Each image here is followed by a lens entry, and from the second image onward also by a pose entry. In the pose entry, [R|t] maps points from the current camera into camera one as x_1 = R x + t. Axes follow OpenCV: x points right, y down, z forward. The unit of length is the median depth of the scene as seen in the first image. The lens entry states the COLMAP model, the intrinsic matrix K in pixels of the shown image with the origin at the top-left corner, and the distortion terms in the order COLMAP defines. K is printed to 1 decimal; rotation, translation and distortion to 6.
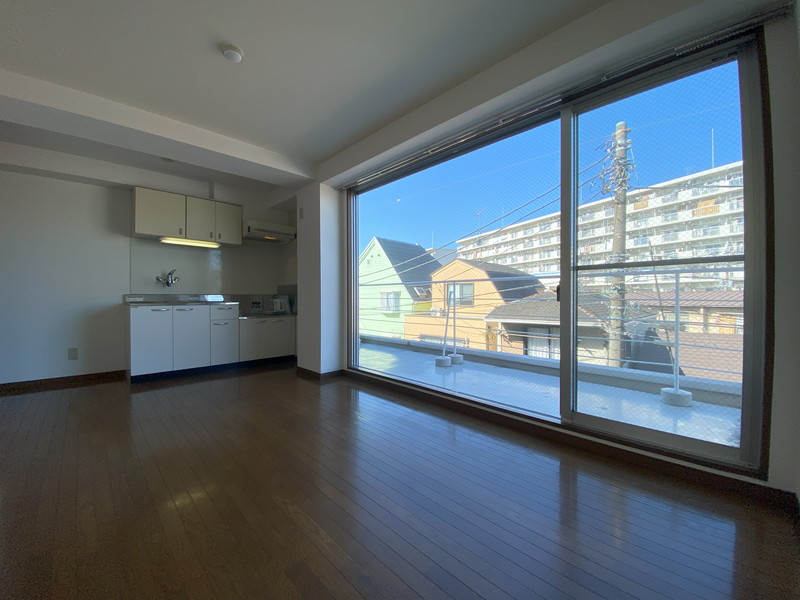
lens RADIAL K [[323.7, 0, 400.0], [0, 323.7, 300.0], [0, 0, 1]] dist [0.054464, -0.045266]
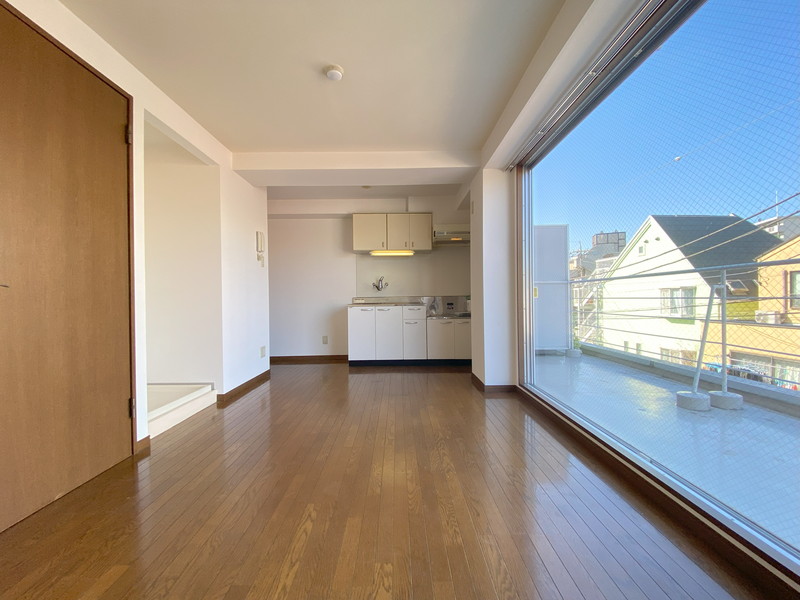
lens RADIAL K [[323.7, 0, 400.0], [0, 323.7, 300.0], [0, 0, 1]] dist [0.054464, -0.045266]
pose [[0.707723, -0.007968, -0.706445, 0.186051], [0.008198, 0.999962, -0.003066, -0.002004], [0.706443, -0.003622, 0.707761, 0.183096]]
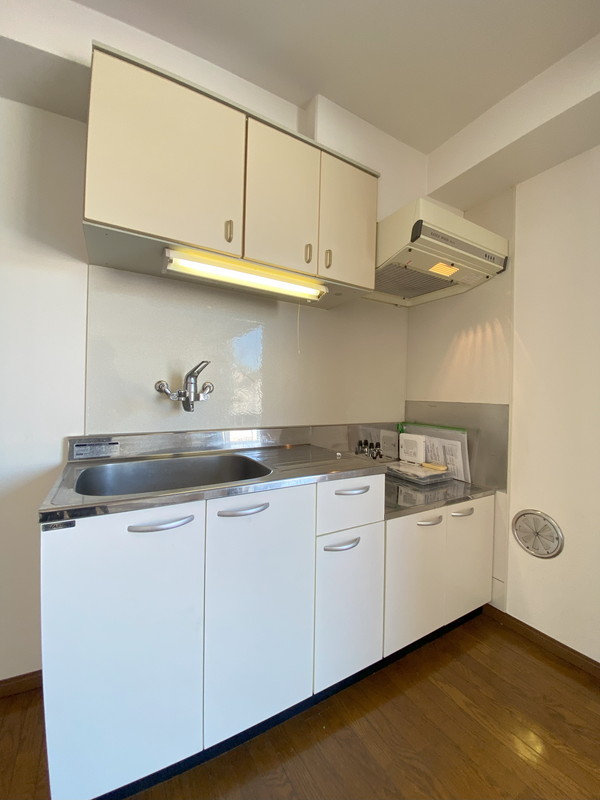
lens RADIAL K [[323.7, 0, 295.5], [0, 323.7, 395.1], [0, 0, 1]] dist [0.054464, -0.045266]
pose [[0.964766, 0.023941, -0.262017, -0.469291], [-0.025869, 0.999658, -0.003910, -0.054445], [0.261834, 0.010550, 0.965055, 0.649726]]
